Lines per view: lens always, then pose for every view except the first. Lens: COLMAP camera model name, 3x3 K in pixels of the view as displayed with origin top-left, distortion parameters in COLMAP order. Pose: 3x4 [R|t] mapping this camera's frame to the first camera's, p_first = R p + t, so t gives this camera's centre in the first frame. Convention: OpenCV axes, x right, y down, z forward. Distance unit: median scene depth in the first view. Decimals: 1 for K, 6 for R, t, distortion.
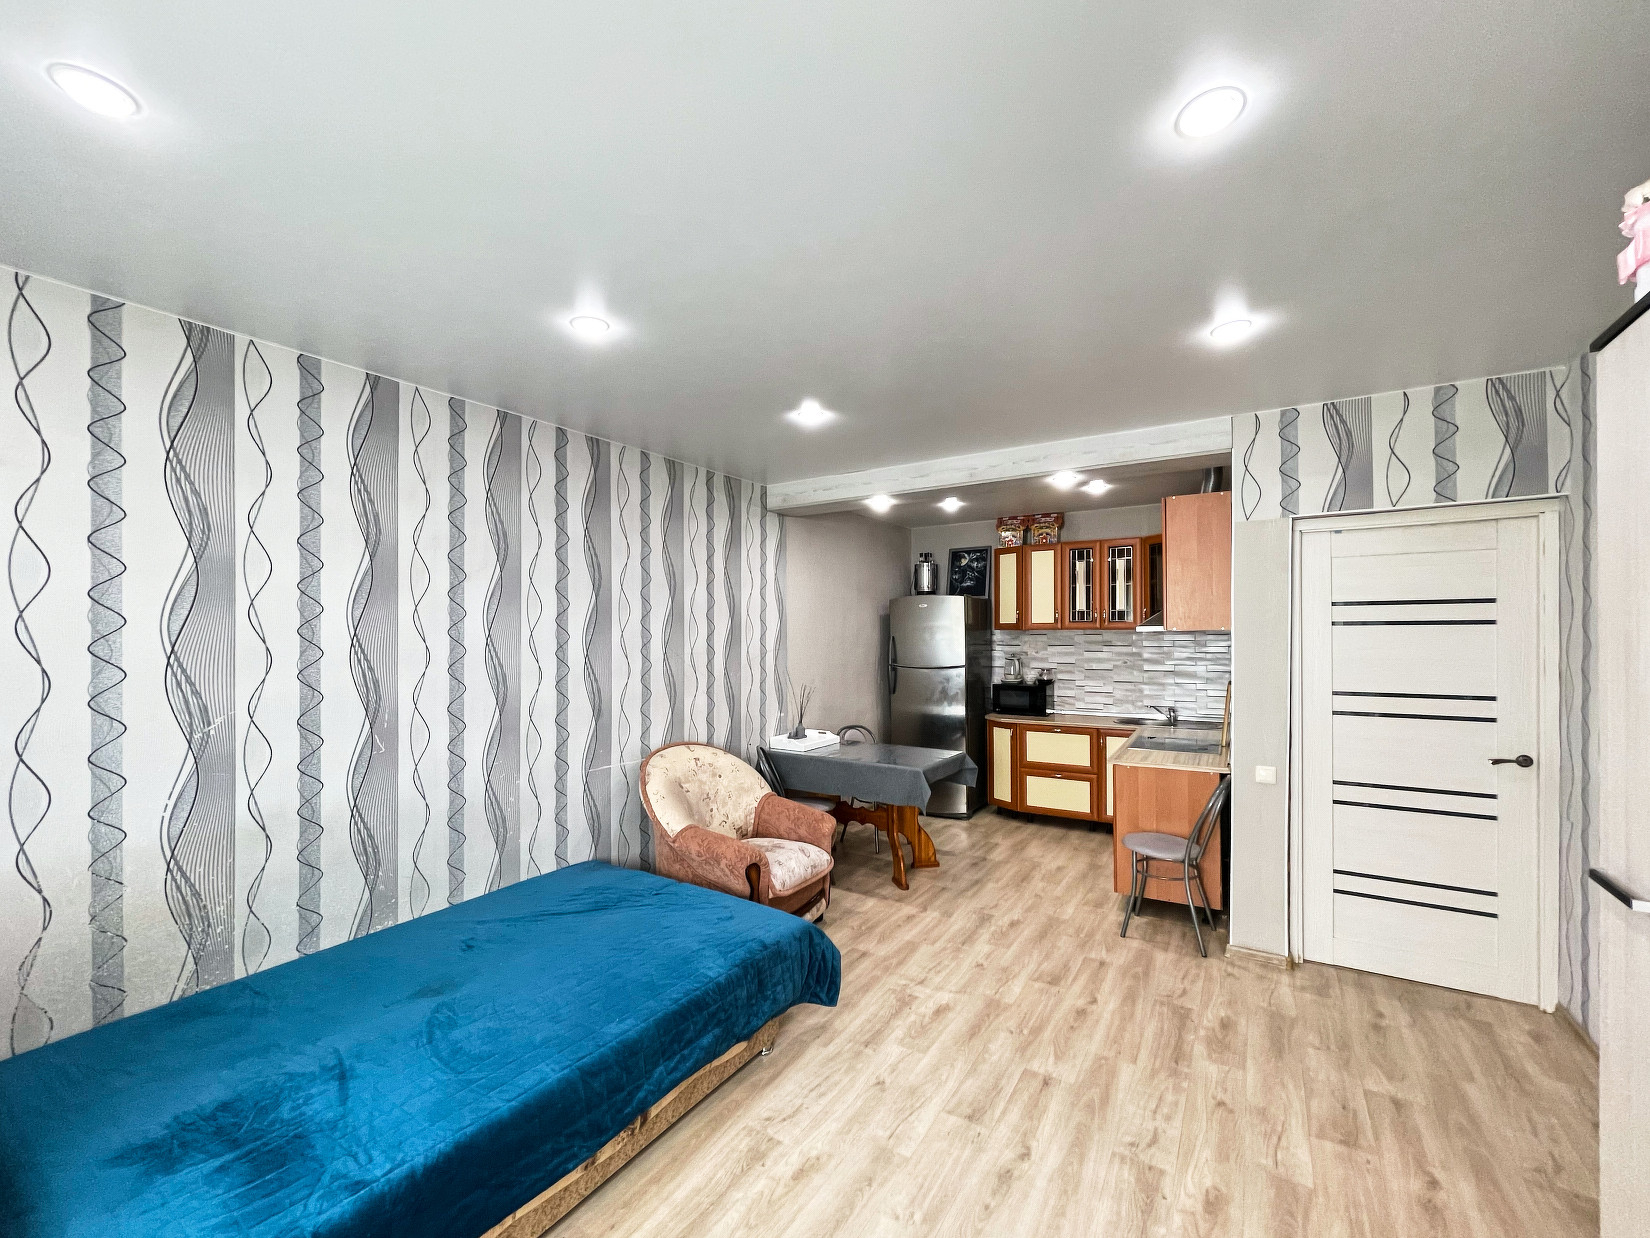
lens RADIAL K [[678.9, 0, 827.0], [0, 678.9, 630.6], [0, 0, 1]] dist [0.003622, 0.000620]
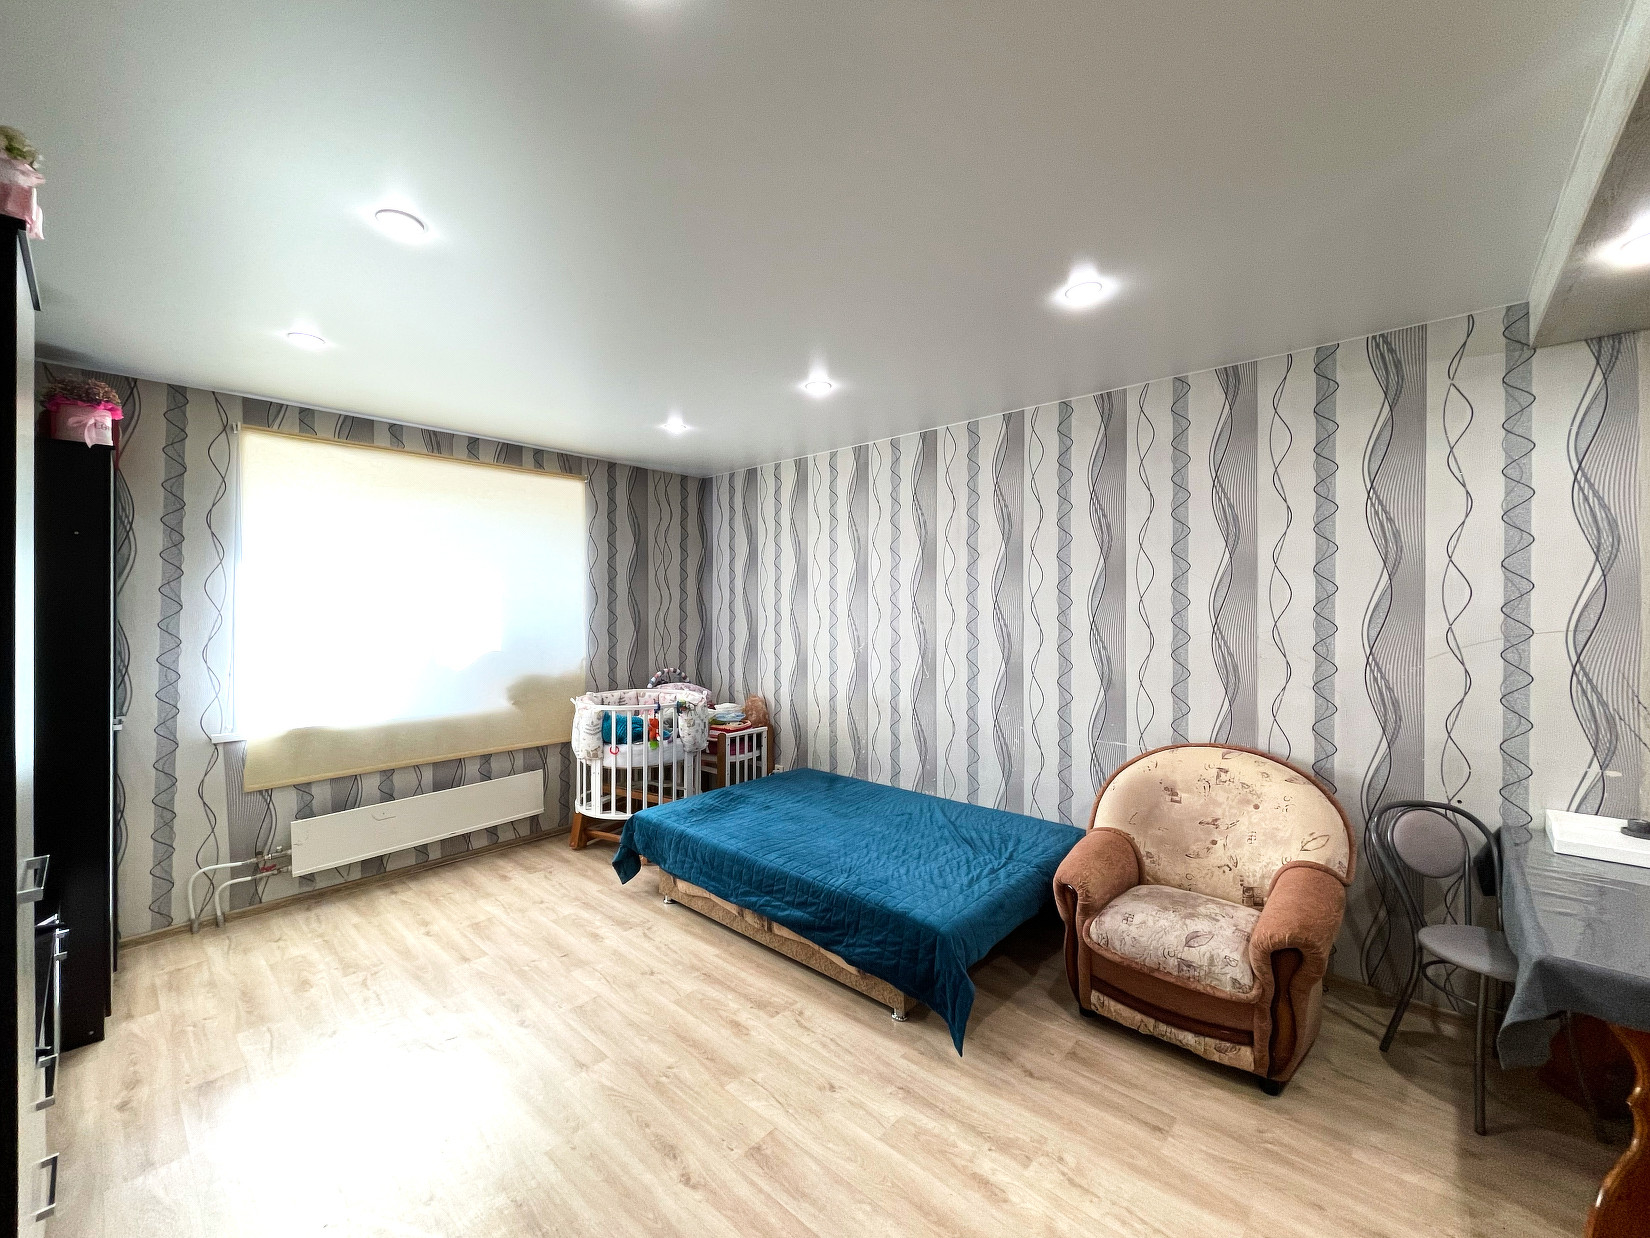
lens RADIAL K [[680.7, 0, 832.1], [0, 680.7, 610.1], [0, 0, 1]] dist [-0.008707, 0.003890]
pose [[-0.164194, 0.007343, -0.986401, 0.579063], [0.003830, 0.999970, 0.006806, 0.010199], [0.986421, -0.002661, -0.164217, 0.685042]]
